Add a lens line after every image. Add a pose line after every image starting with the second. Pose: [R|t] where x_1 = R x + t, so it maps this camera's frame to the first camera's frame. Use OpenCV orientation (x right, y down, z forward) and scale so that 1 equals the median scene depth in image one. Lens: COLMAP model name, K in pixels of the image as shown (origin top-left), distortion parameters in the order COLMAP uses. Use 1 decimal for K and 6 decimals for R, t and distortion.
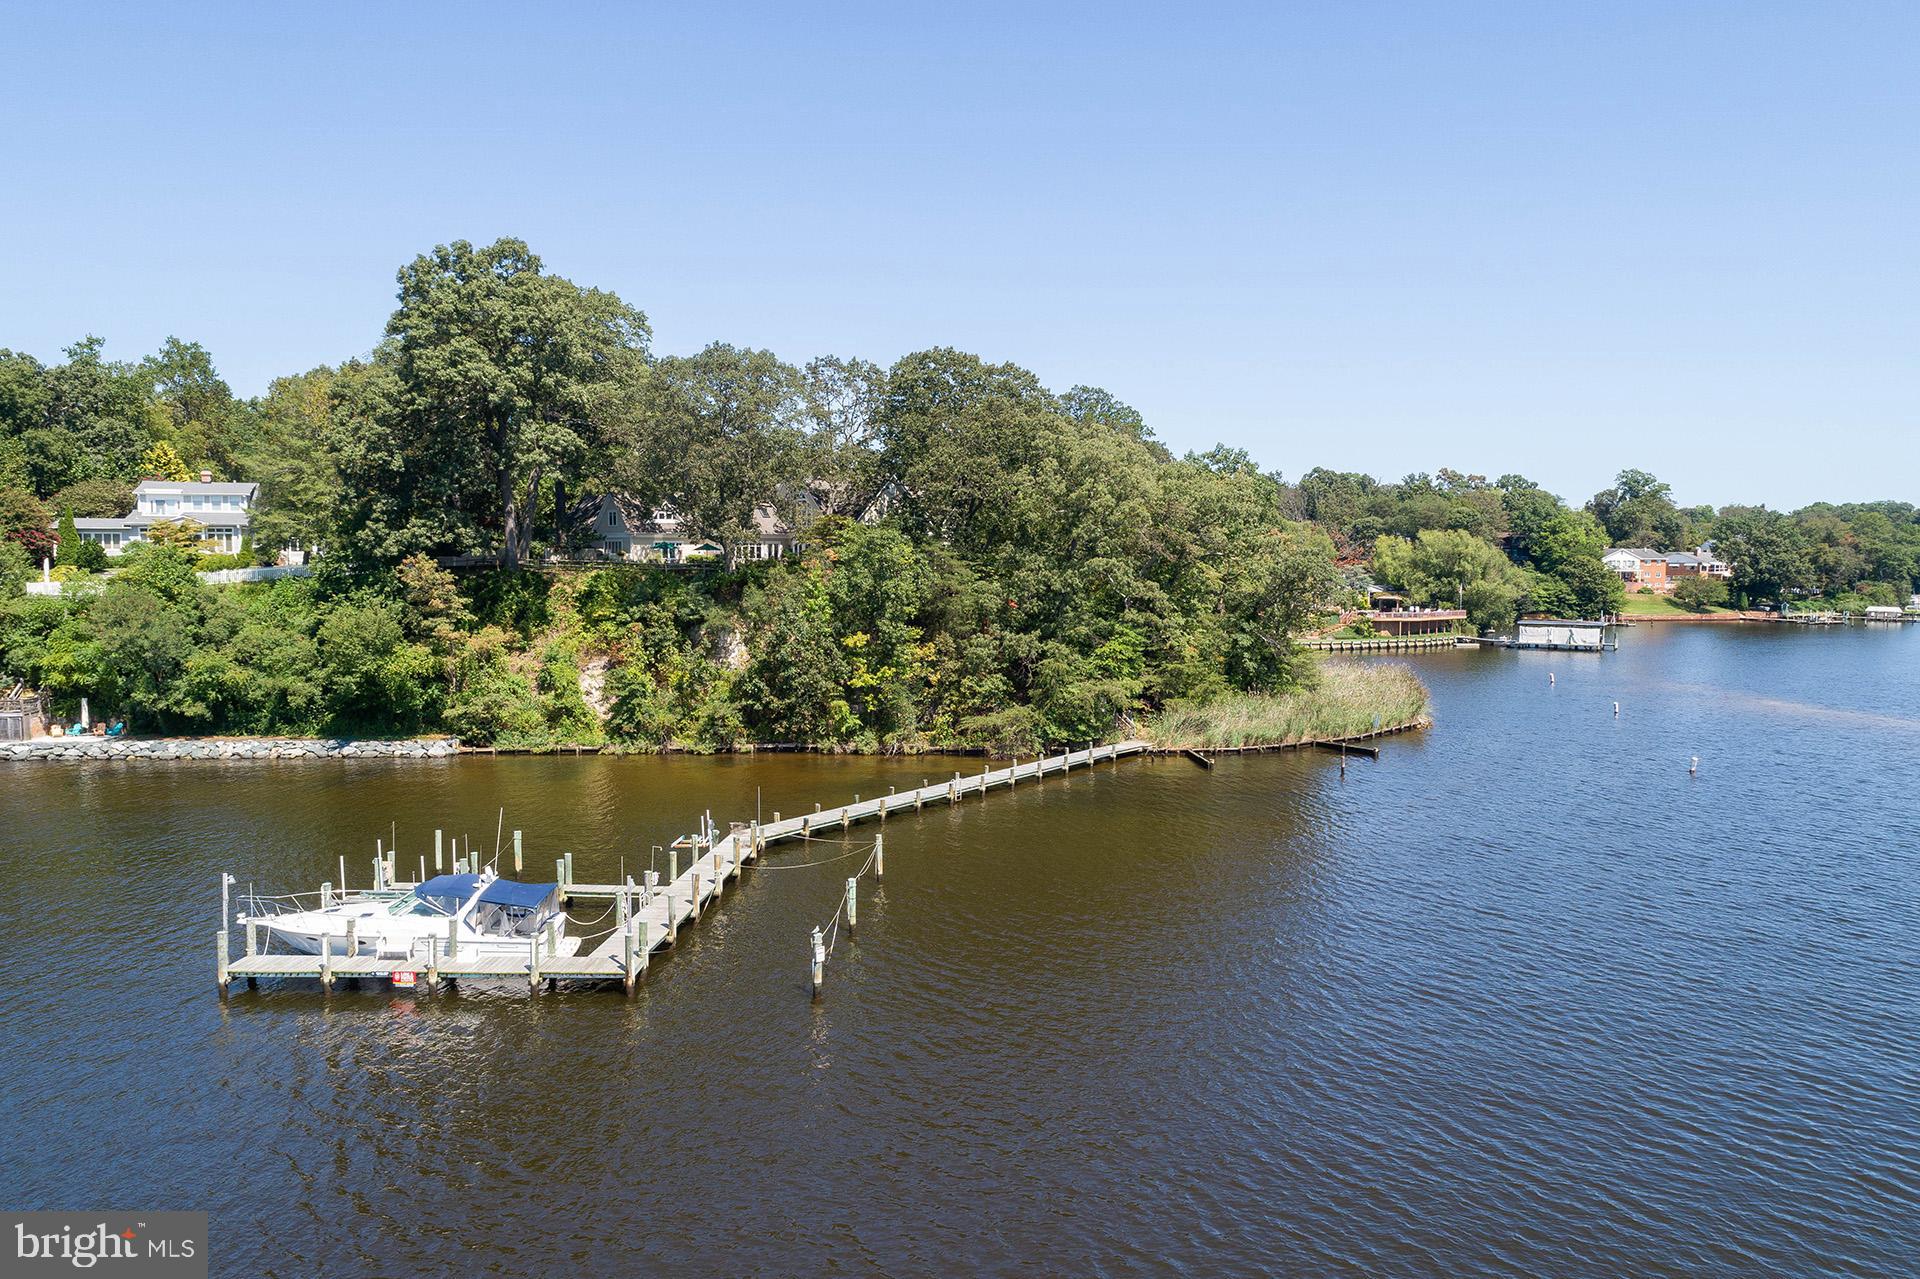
lens RADIAL K [[1303.5, 0, 960.0], [0, 1303.5, 639.5], [0, 0, 1]] dist [-0.008852, 0.007115]
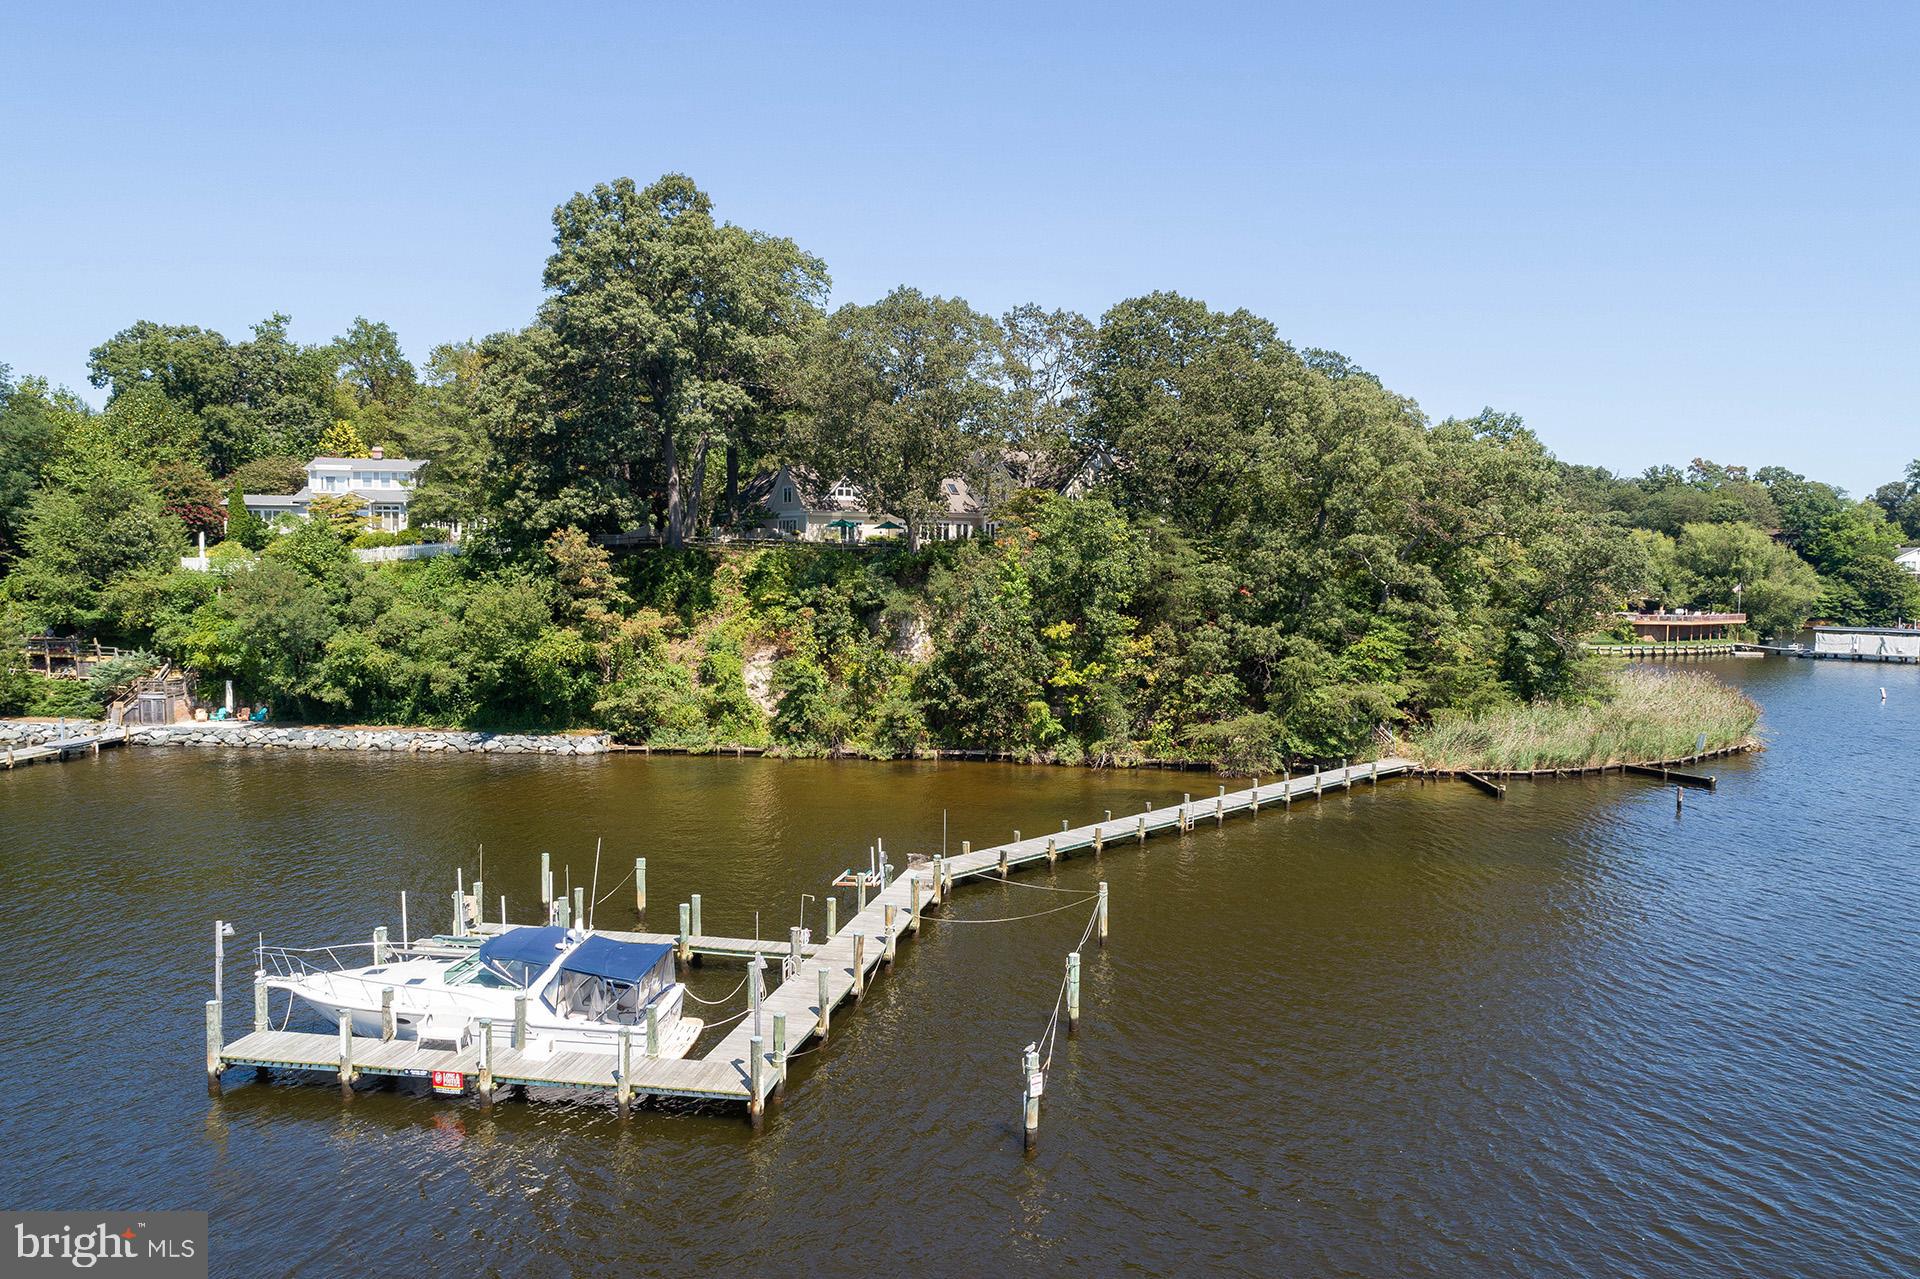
lens RADIAL K [[1303.5, 0, 960.0], [0, 1303.5, 639.5], [0, 0, 1]] dist [-0.008852, 0.007115]
pose [[0.990126, 0.016002, -0.139262, -0.025184], [-0.016115, 0.999870, 0.000312, 0.006932], [0.139249, 0.001936, 0.990256, 0.150184]]
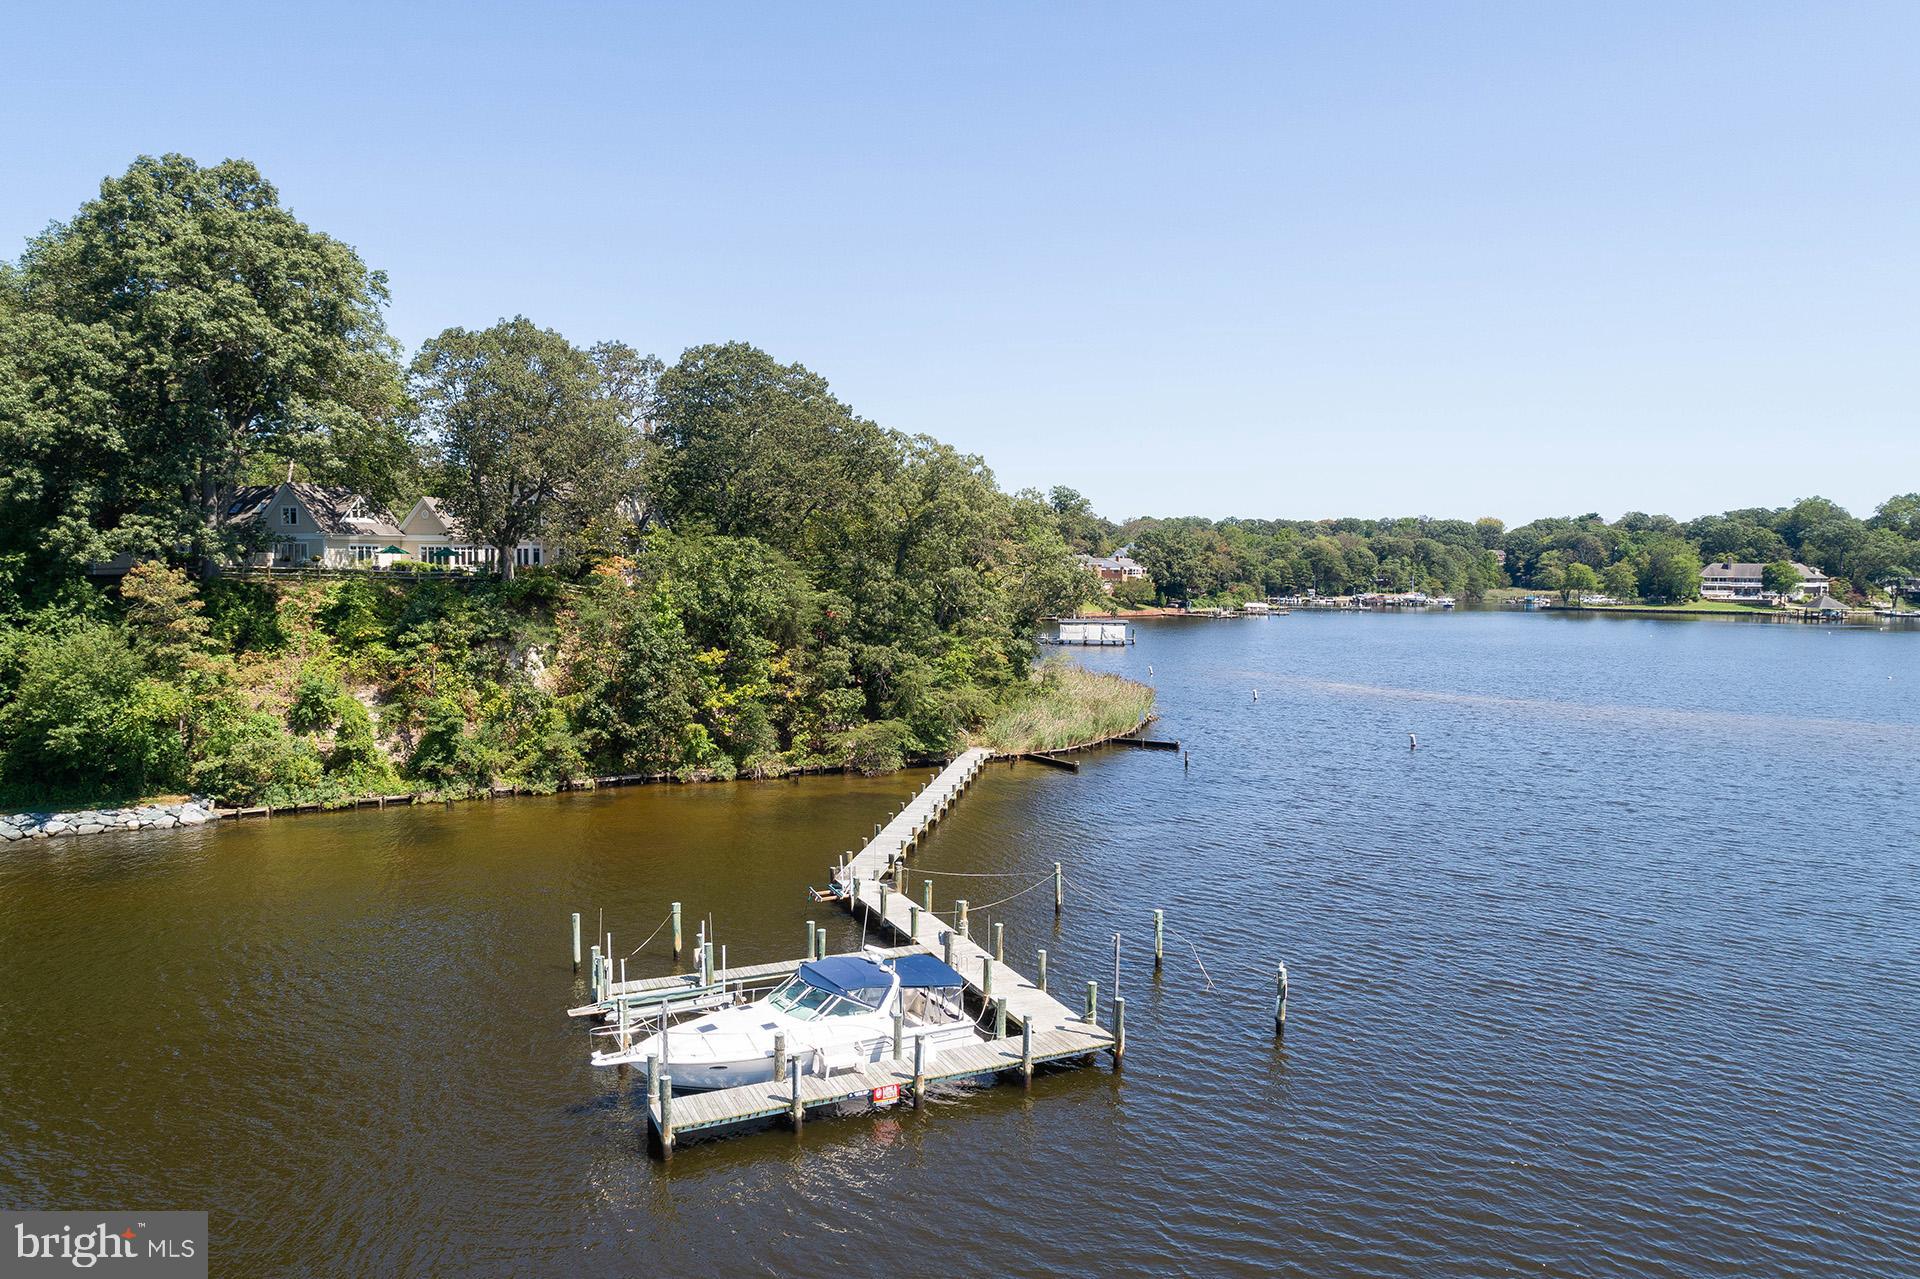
lens RADIAL K [[1280.0, 0, 960.0], [0, 1280.0, 639.5], [0, 0, 1]] dist [-0.005820, 0.000982]
pose [[0.891528, -0.023463, 0.452357, -0.326095], [0.023561, 0.999708, 0.005418, -0.012234], [-0.452351, 0.005827, 0.891821, 0.117939]]
